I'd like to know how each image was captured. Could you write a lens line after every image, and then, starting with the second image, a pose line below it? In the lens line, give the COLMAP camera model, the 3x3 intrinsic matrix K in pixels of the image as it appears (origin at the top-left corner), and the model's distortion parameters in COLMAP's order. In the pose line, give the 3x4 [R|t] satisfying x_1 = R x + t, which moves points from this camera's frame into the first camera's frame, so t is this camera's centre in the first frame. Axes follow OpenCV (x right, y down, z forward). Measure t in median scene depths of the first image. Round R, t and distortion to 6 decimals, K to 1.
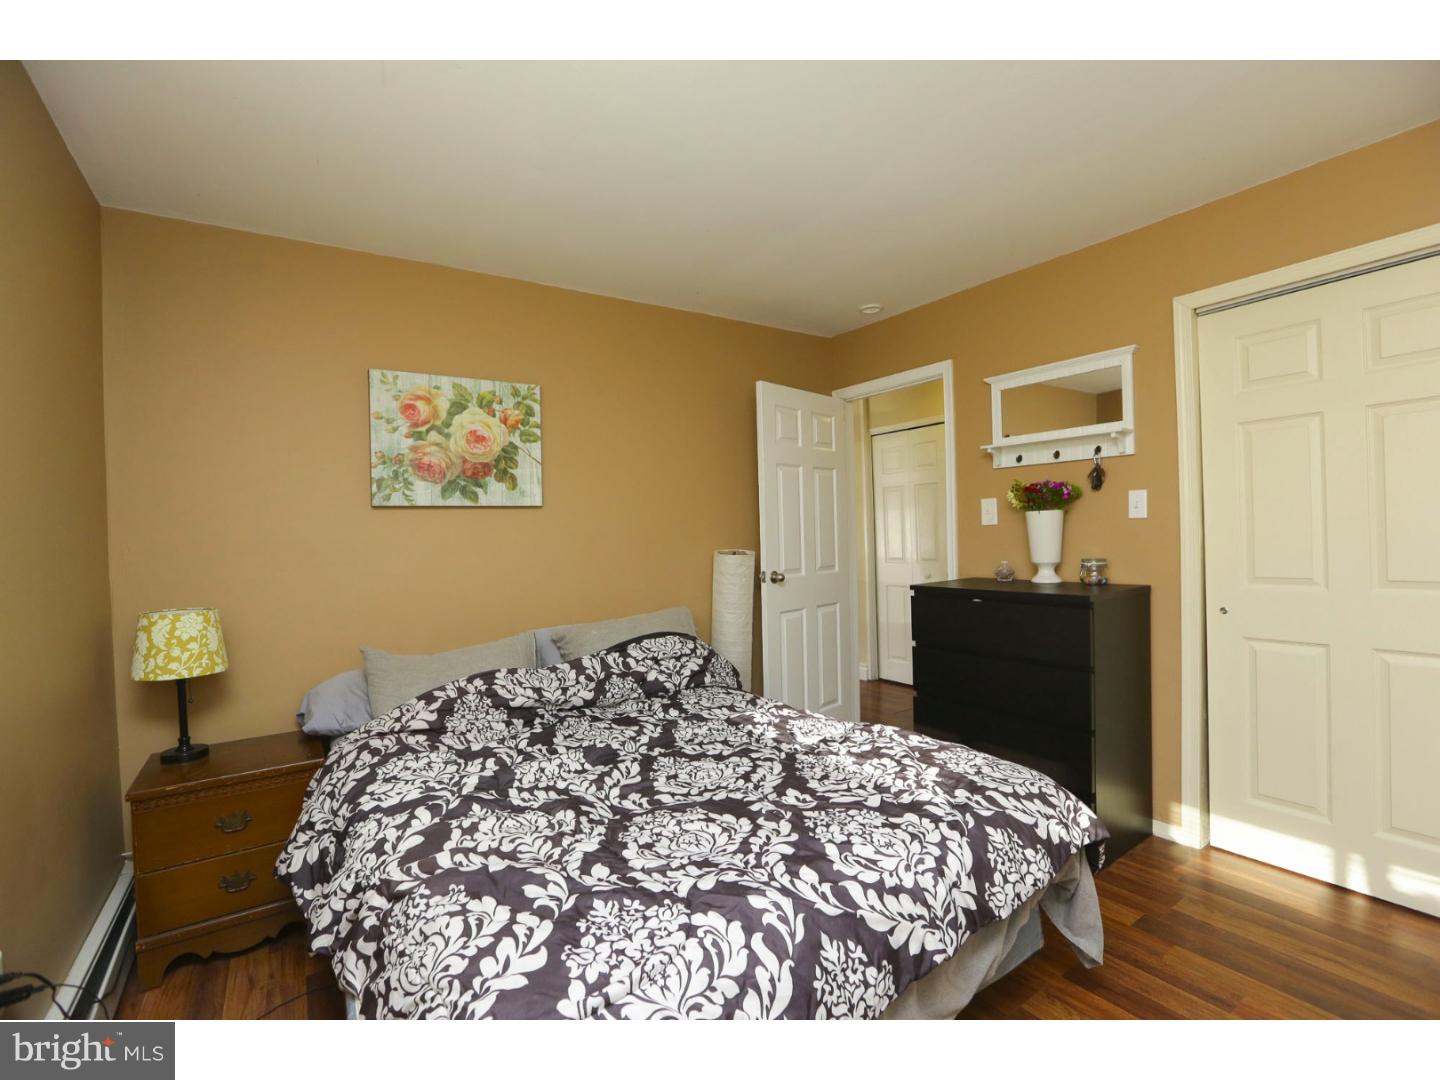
lens RADIAL K [[671.0, 0, 691.6], [0, 671.0, 538.2], [0, 0, 1]] dist [-0.071940, 0.043847]
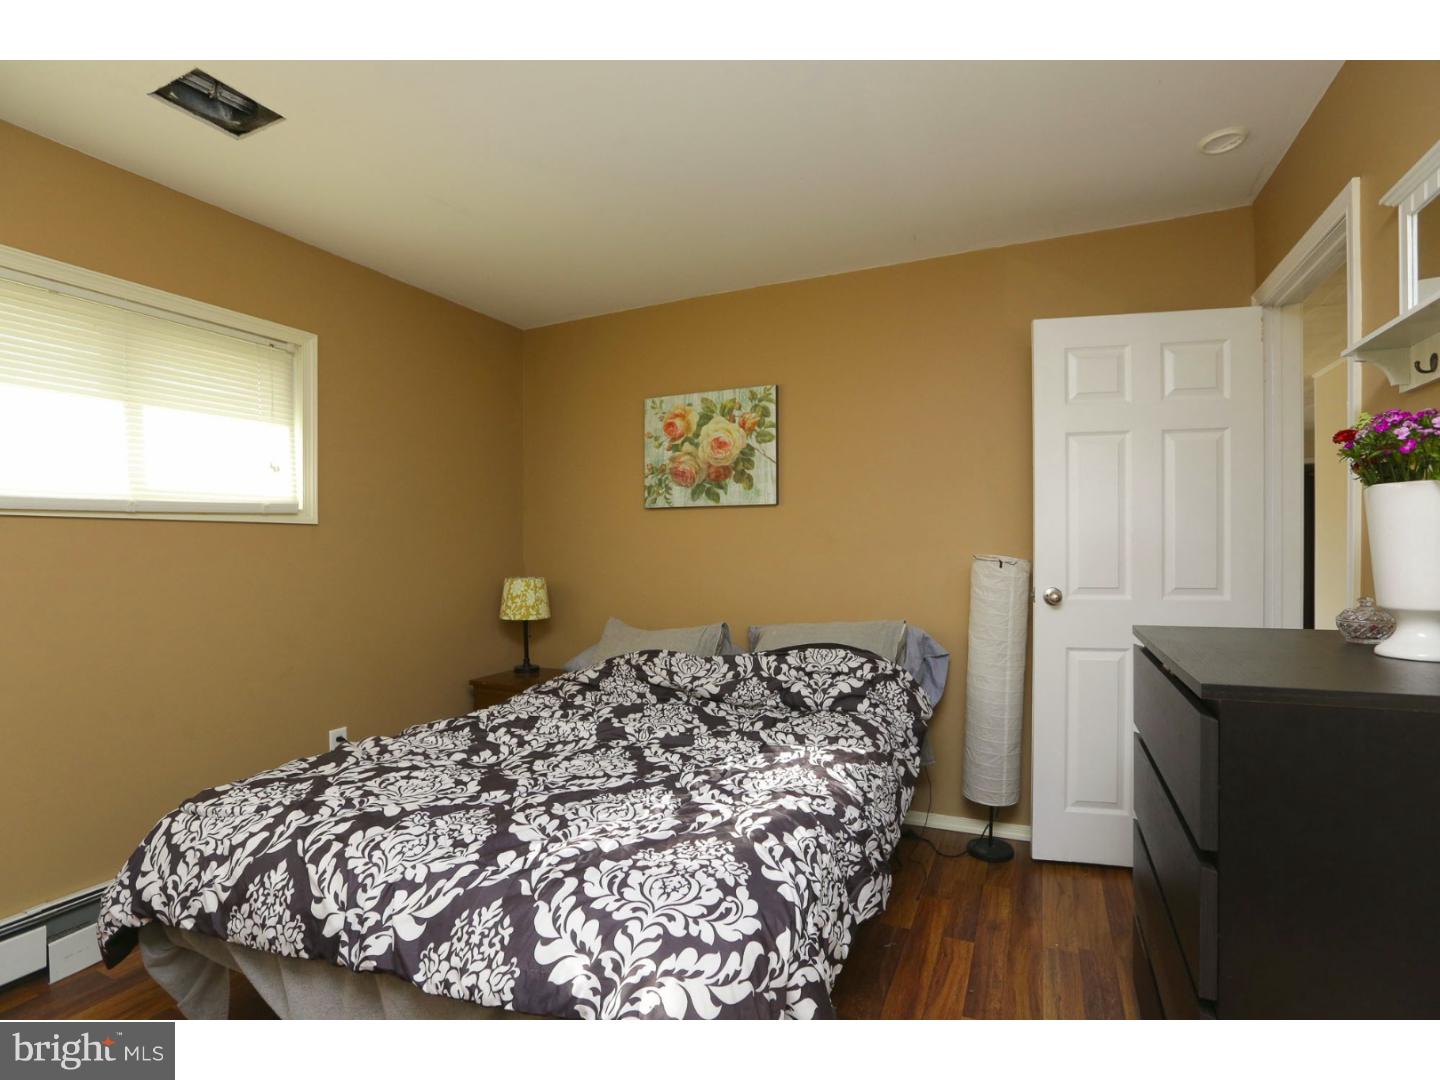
lens RADIAL K [[671.0, 0, 691.6], [0, 671.0, 538.2], [0, 0, 1]] dist [-0.071940, 0.043847]
pose [[0.524805, 0.016135, -0.851069, 0.619252], [-0.013202, 0.999854, 0.010815, -0.005808], [0.851120, 0.005560, 0.524942, 0.386942]]
